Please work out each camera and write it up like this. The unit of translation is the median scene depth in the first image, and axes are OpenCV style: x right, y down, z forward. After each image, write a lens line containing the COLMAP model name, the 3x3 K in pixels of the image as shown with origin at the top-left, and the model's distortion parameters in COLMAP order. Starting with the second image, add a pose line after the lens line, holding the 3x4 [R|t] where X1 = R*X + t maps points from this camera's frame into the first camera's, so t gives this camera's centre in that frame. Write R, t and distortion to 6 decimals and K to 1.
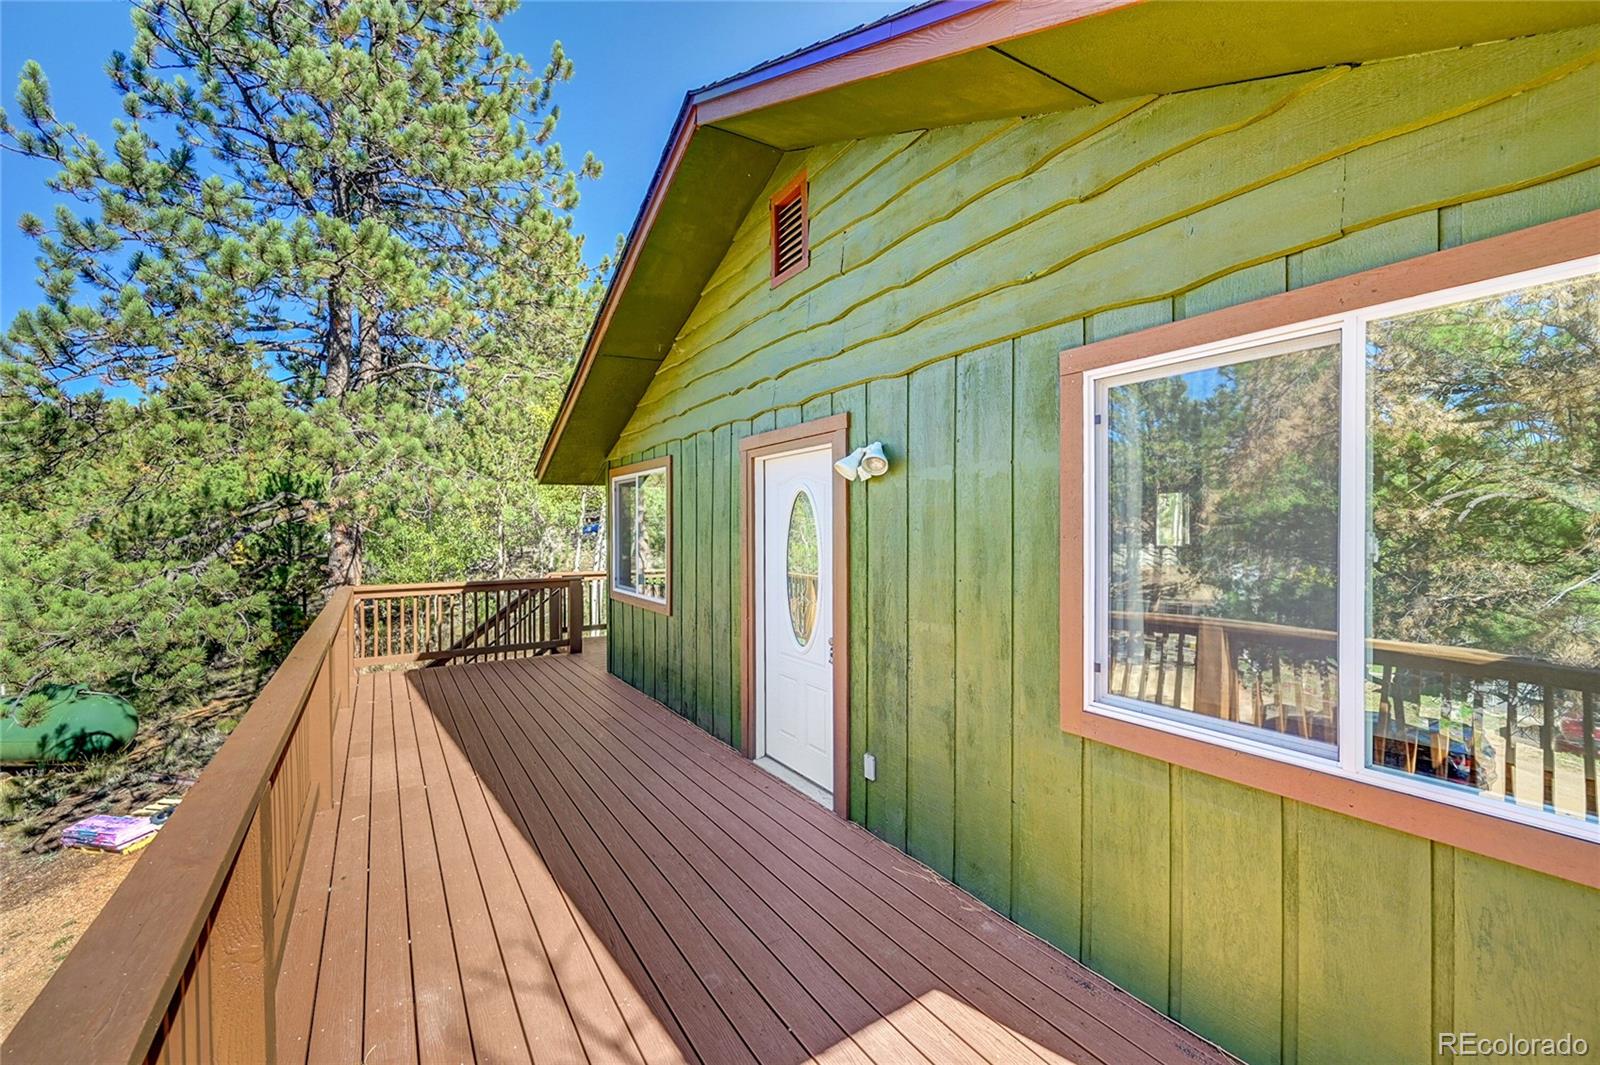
lens RADIAL K [[638.6, 0, 802.2], [0, 638.6, 536.8], [0, 0, 1]] dist [-0.002886, 0.000551]
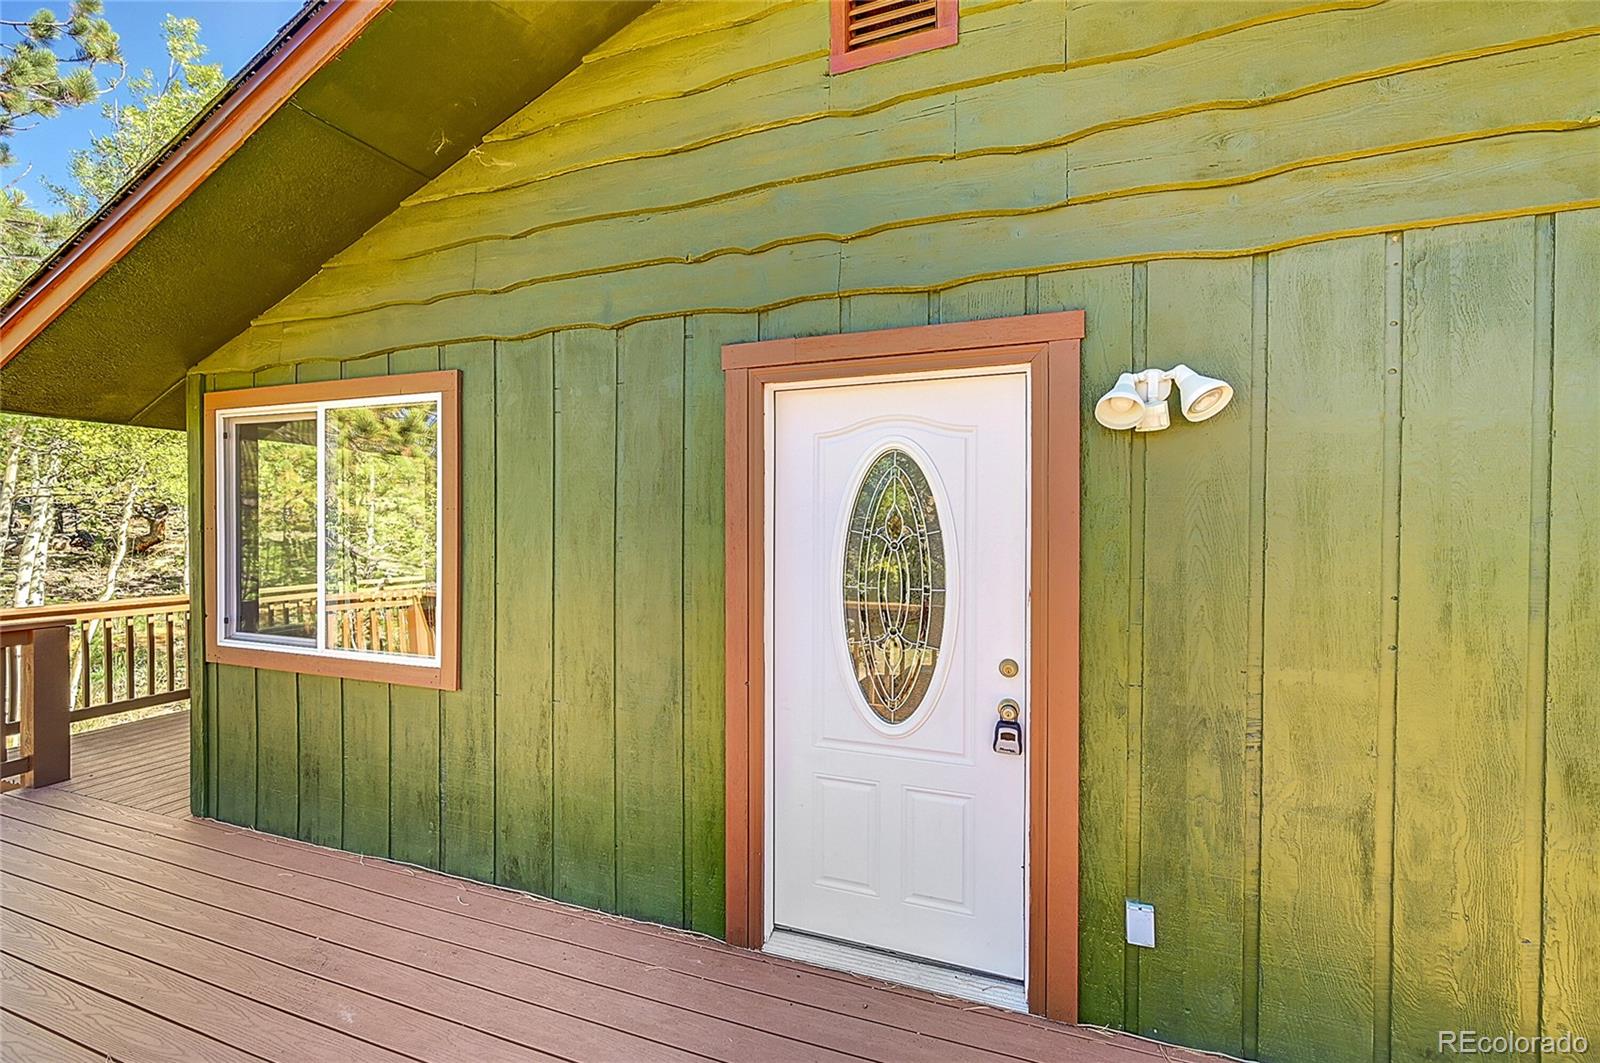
lens RADIAL K [[638.6, 0, 810.7], [0, 638.6, 523.8], [0, 0, 1]] dist [-0.002886, 0.000551]
pose [[0.792622, -0.004927, 0.609694, -0.368826], [0.007029, 0.999975, -0.001057, -0.004925], [-0.609673, 0.005123, 0.792637, 0.547585]]
